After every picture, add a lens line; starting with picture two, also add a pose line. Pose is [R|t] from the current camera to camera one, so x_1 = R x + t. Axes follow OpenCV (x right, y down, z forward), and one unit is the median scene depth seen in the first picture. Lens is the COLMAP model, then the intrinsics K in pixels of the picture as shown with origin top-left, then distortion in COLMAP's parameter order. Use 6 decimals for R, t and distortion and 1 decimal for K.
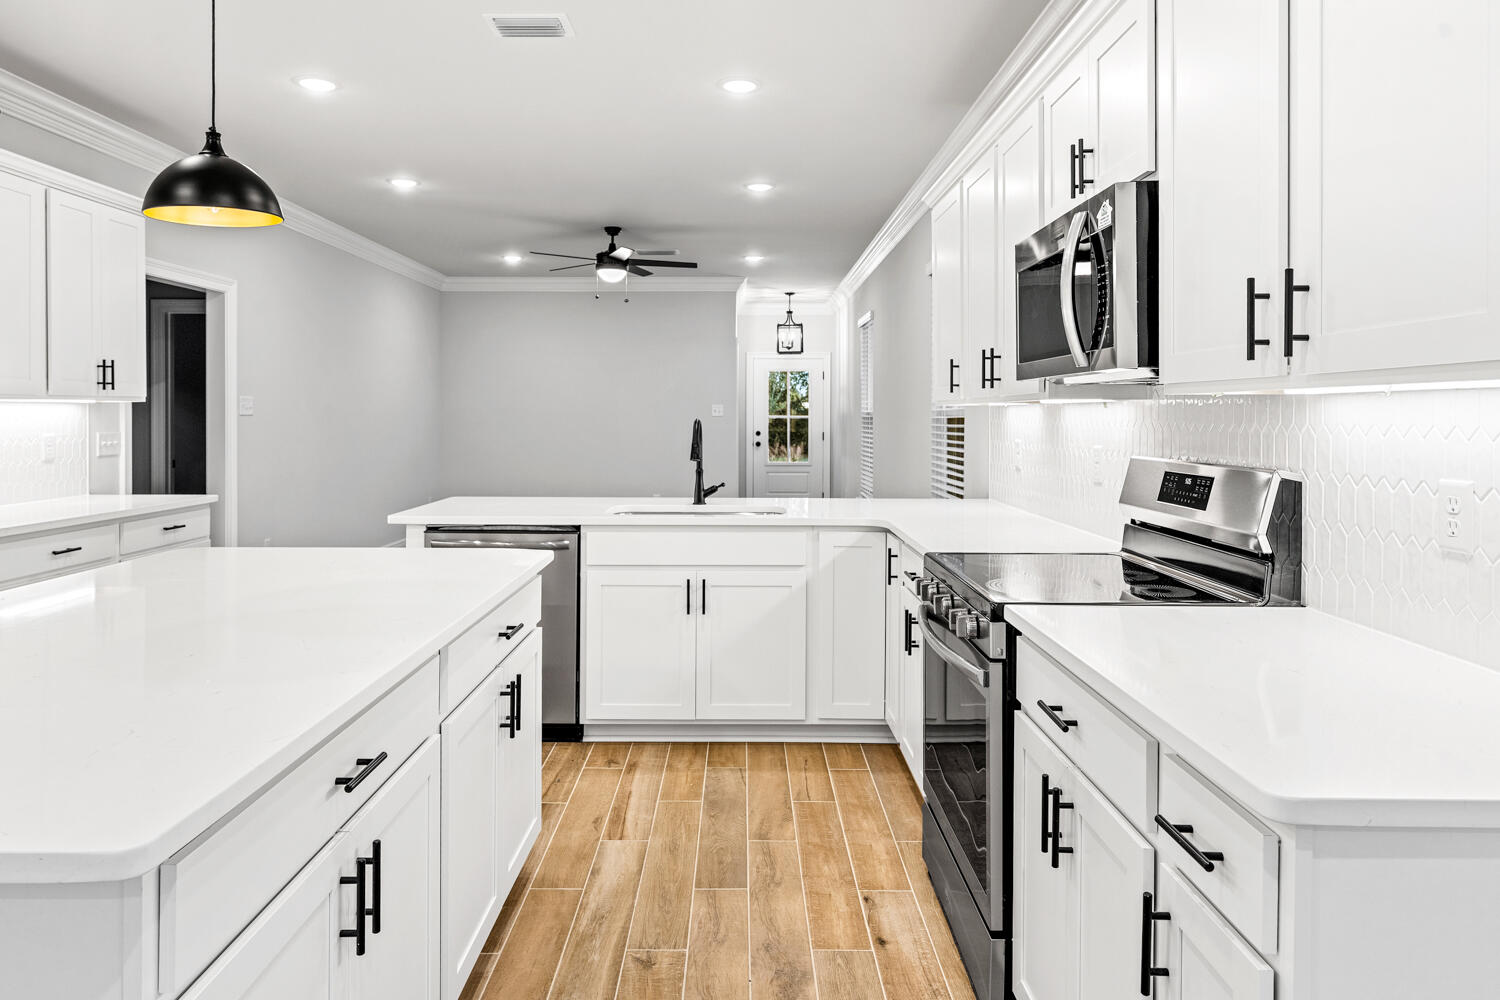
lens RADIAL K [[967.5, 0, 740.7], [0, 967.5, 419.7], [0, 0, 1]] dist [0.004254, 0.000674]
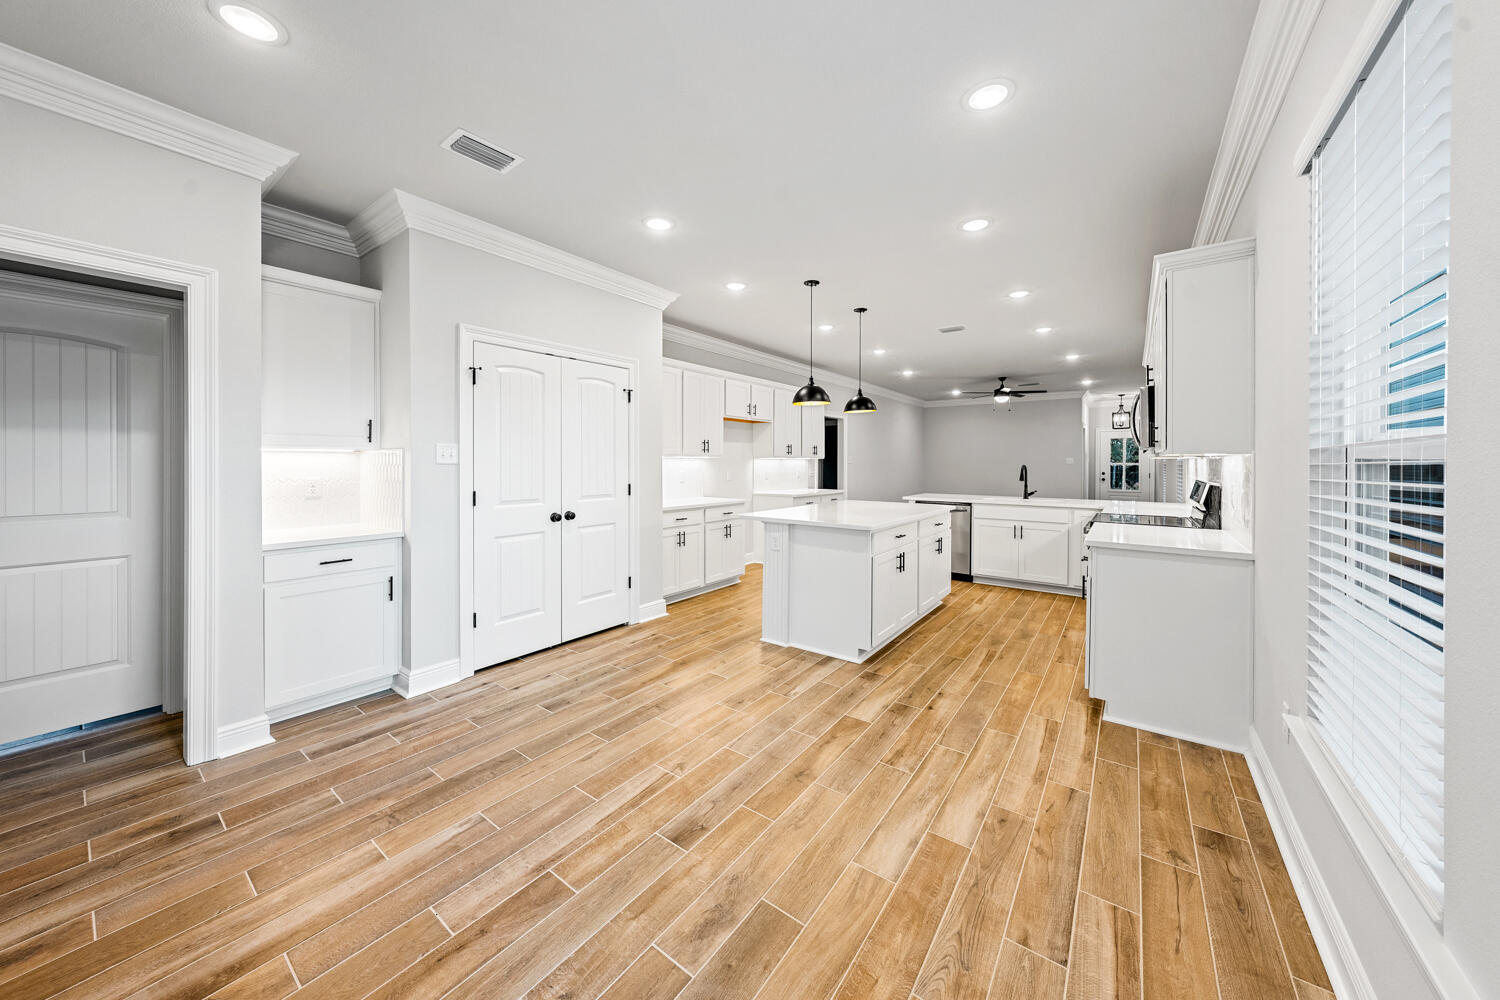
lens RADIAL K [[519.8, 0, 740.0], [0, 519.8, 466.2], [0, 0, 1]] dist [-0.001056, -0.000100]
pose [[0.799767, 0.003253, -0.600302, 0.209120], [-0.002728, 0.999995, 0.001785, 0.003269], [0.600305, 0.000210, 0.799771, -0.622531]]
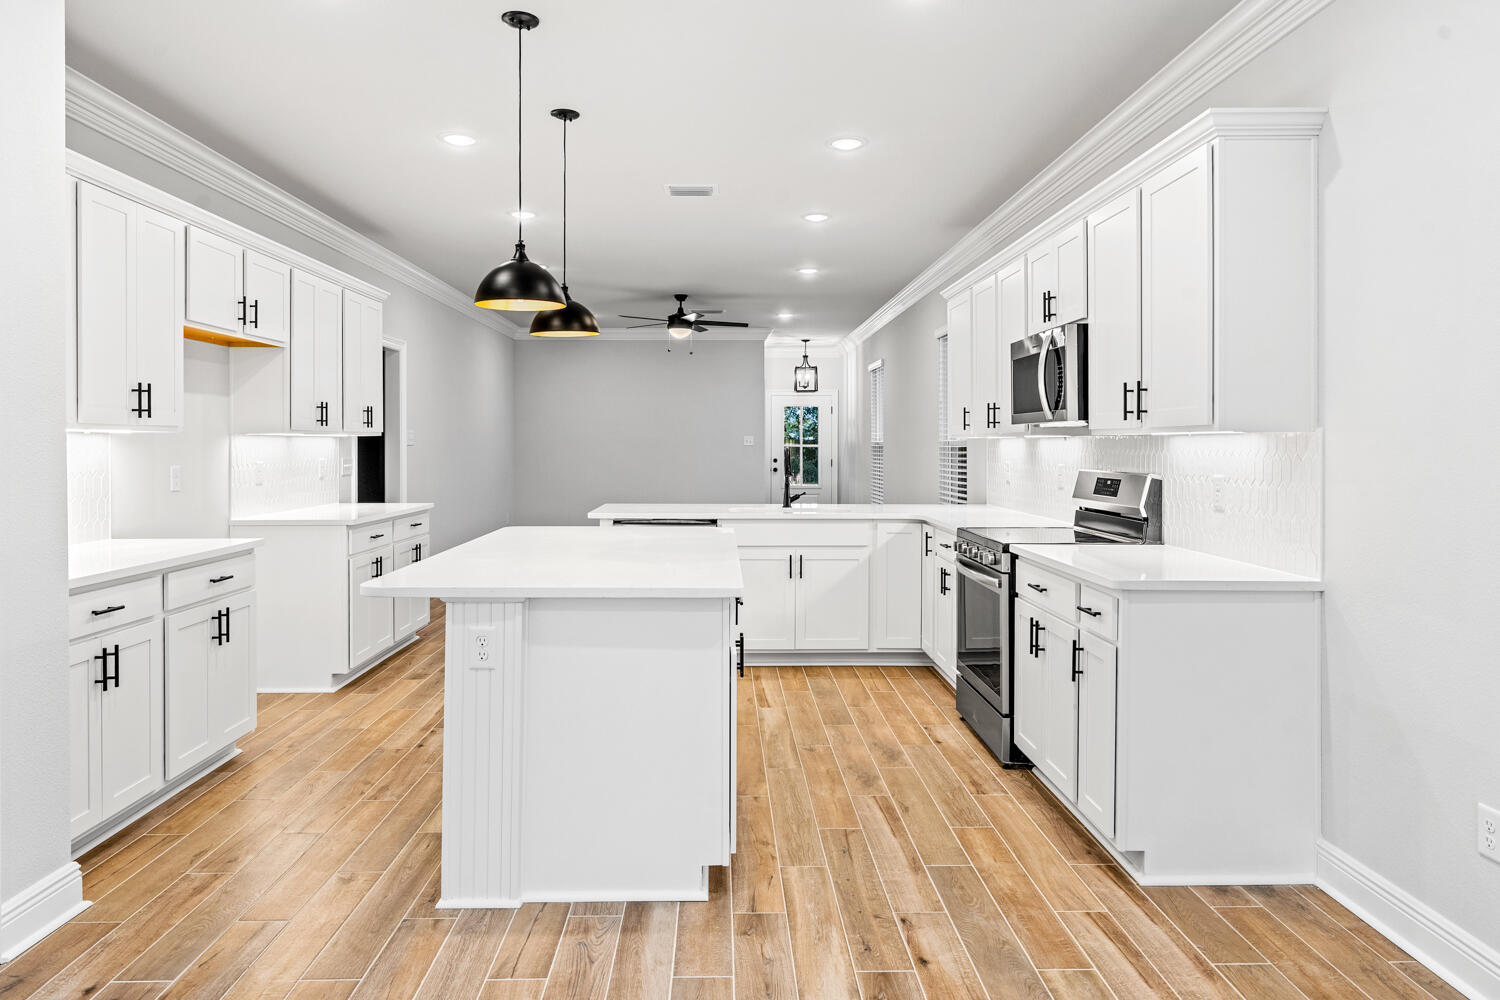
lens RADIAL K [[959.5, 0, 747.9], [0, 959.5, 446.4], [0, 0, 1]] dist [0.003877, 0.001016]
pose [[0.999582, -0.001410, 0.028882, -0.172889], [0.001485, 0.999996, -0.002583, 0.000707], [-0.028878, 0.002625, 0.999579, -0.510358]]
